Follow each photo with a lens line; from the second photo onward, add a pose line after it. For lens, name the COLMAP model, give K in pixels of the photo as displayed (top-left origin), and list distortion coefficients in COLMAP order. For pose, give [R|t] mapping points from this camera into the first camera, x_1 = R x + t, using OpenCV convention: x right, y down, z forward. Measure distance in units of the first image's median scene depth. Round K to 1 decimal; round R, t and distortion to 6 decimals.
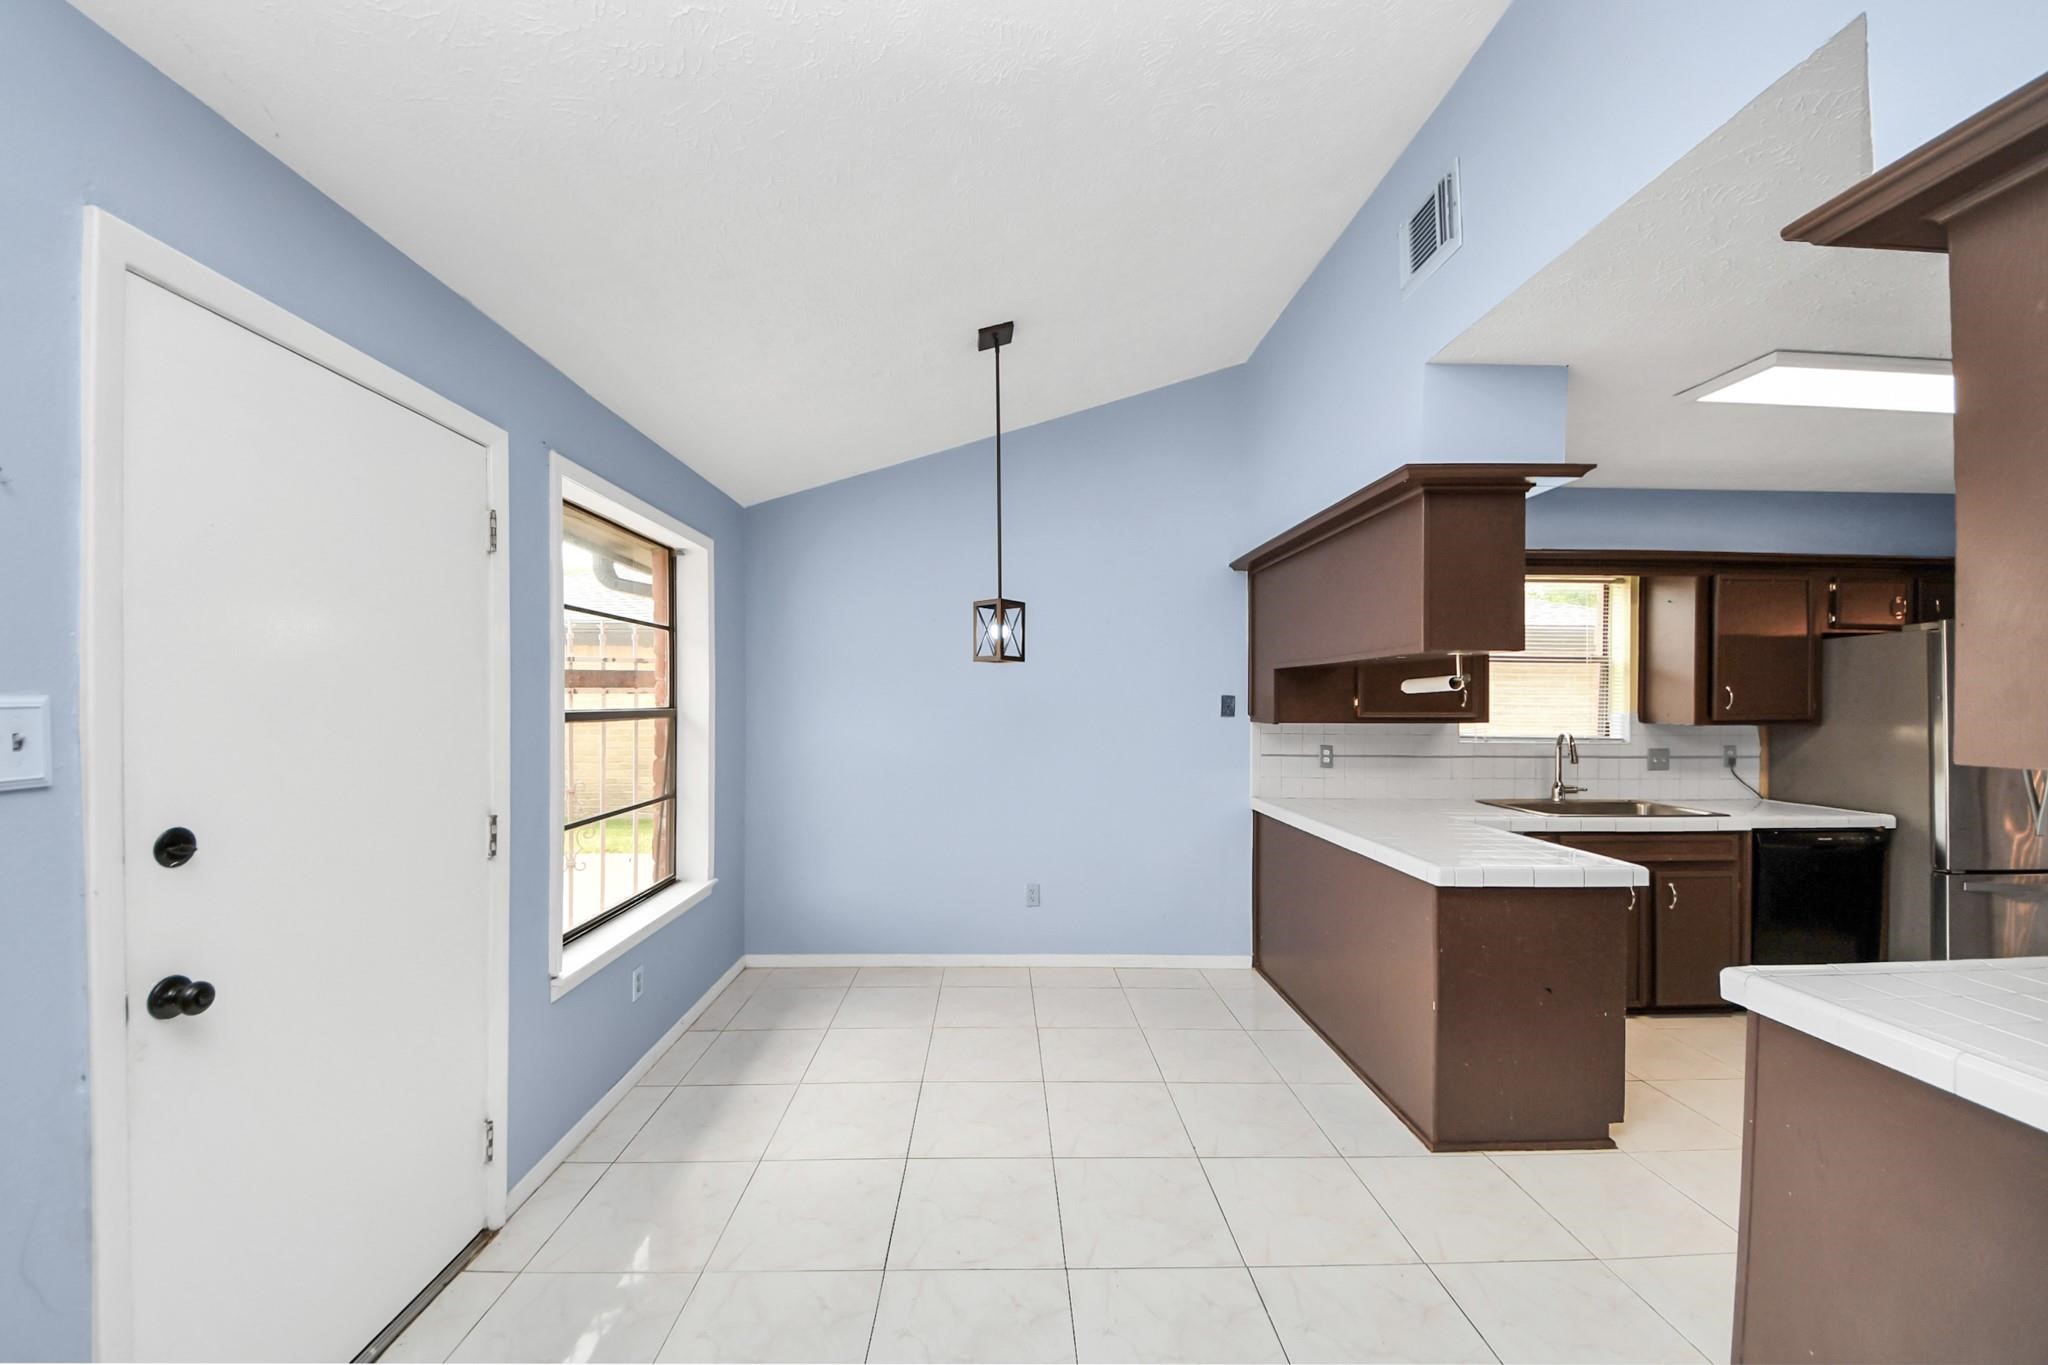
lens RADIAL K [[765.0, 0, 916.1], [0, 765.0, 713.1], [0, 0, 1]] dist [-0.000468, -0.009475]
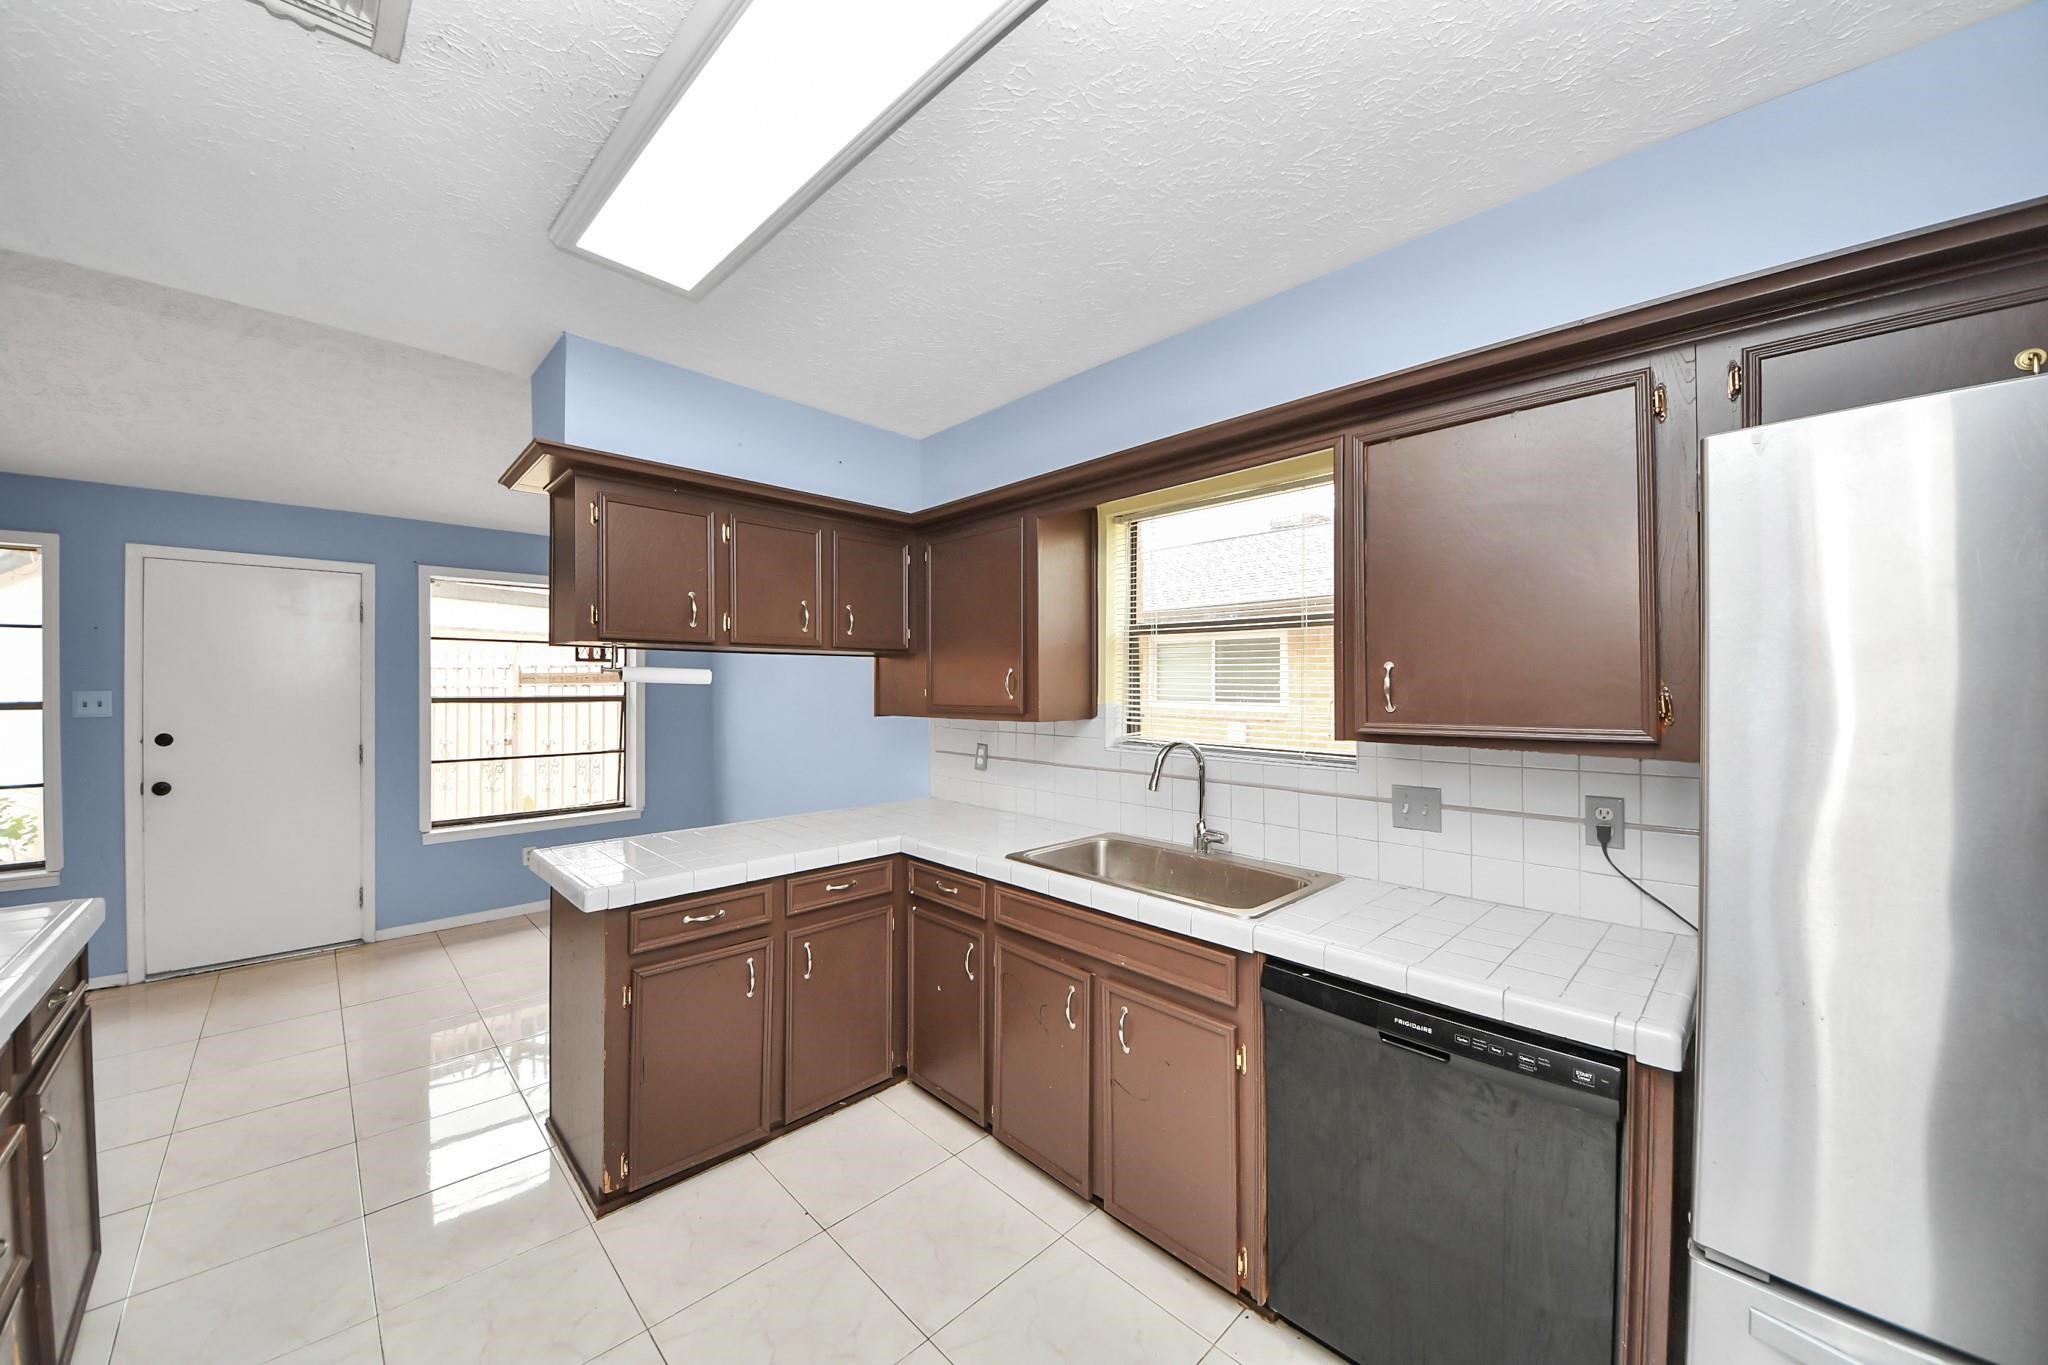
lens RADIAL K [[722.8, 0, 1024.9], [0, 722.8, 698.4], [0, 0, 1]] dist [0.000577, -0.006986]
pose [[0.700218, 0.009497, -0.713866, 1.143281], [-0.009151, 0.999949, 0.004327, -0.012001], [0.713871, 0.003502, 0.700269, 0.474317]]
